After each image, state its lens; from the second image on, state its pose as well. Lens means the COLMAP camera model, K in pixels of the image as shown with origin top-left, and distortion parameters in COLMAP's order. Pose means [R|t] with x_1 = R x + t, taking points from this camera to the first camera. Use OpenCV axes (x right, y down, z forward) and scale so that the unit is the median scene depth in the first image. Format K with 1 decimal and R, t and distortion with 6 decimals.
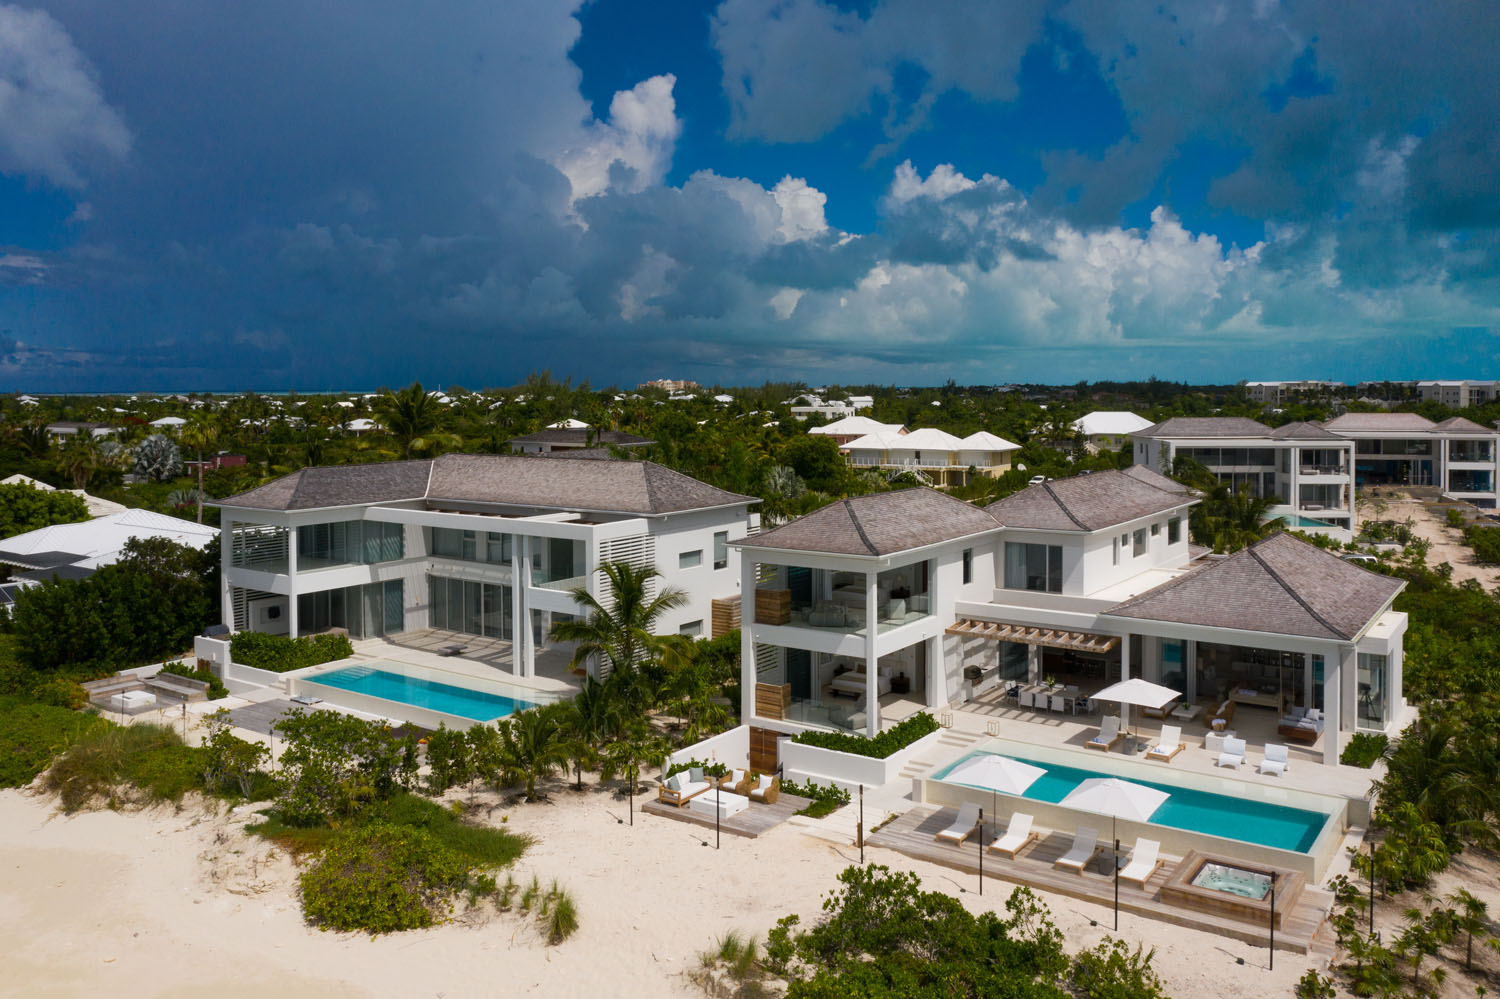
lens RADIAL K [[1213.4, 0, 750.8], [0, 1213.4, 421.0], [0, 0, 1]] dist [-0.001063, 0.007302]
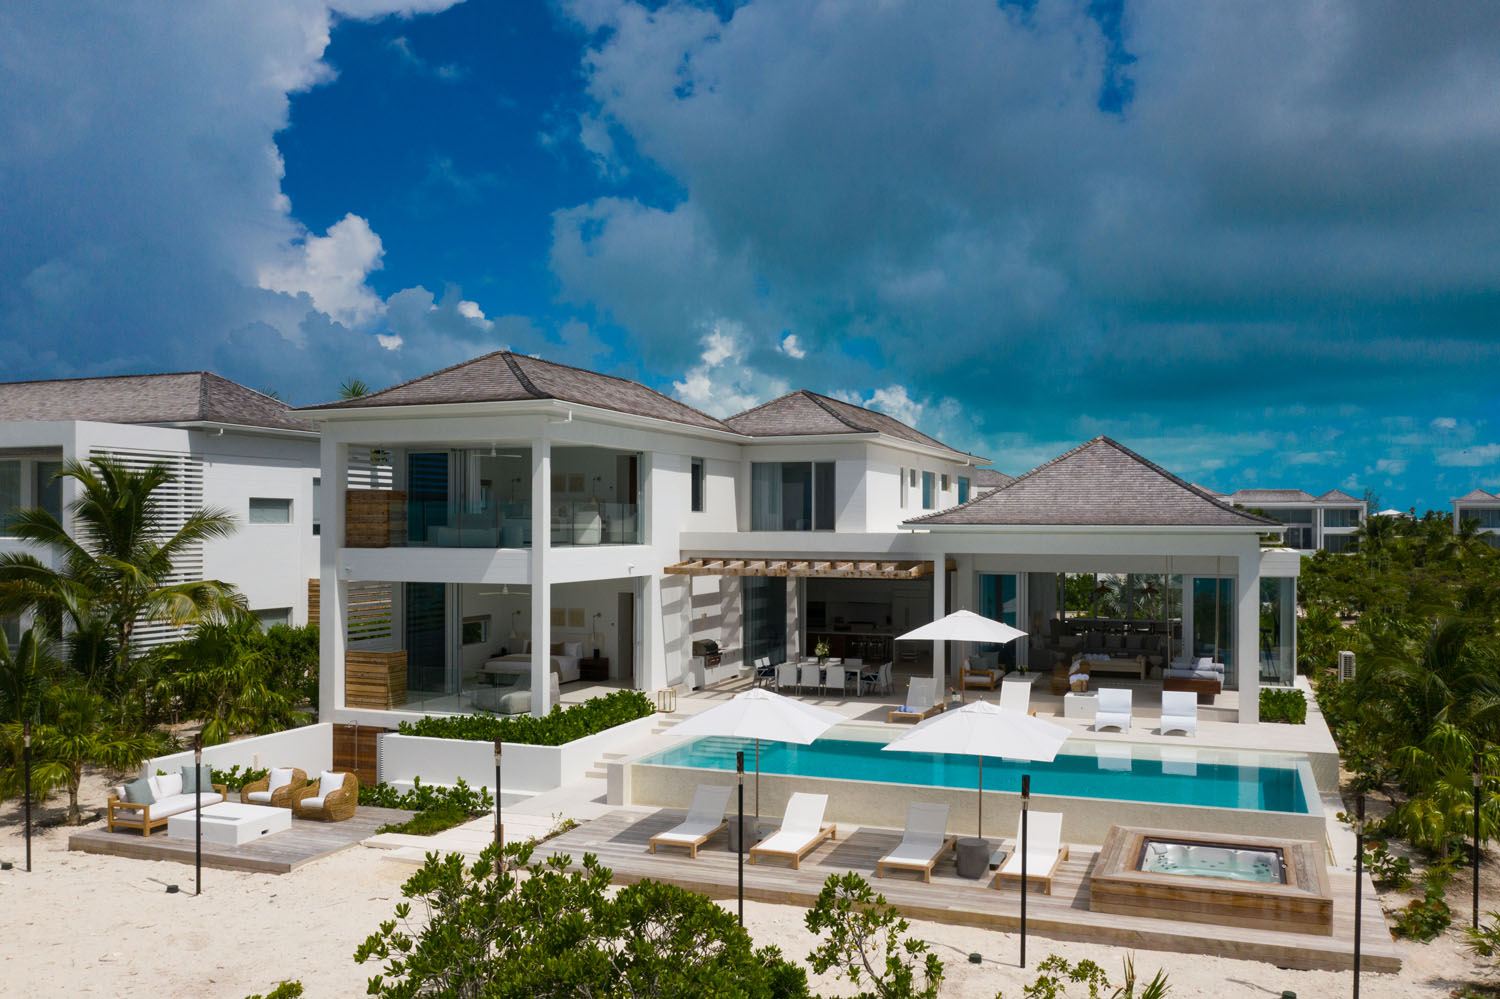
lens RADIAL K [[1226.6, 0, 773.2], [0, 1226.6, 545.2], [0, 0, 1]] dist [-0.012541, 0.003116]
pose [[0.968826, 0.003800, 0.247714, 0.061563], [0.001567, 0.999768, -0.021465, 0.189287], [-0.247738, 0.021184, 0.968595, 0.397487]]
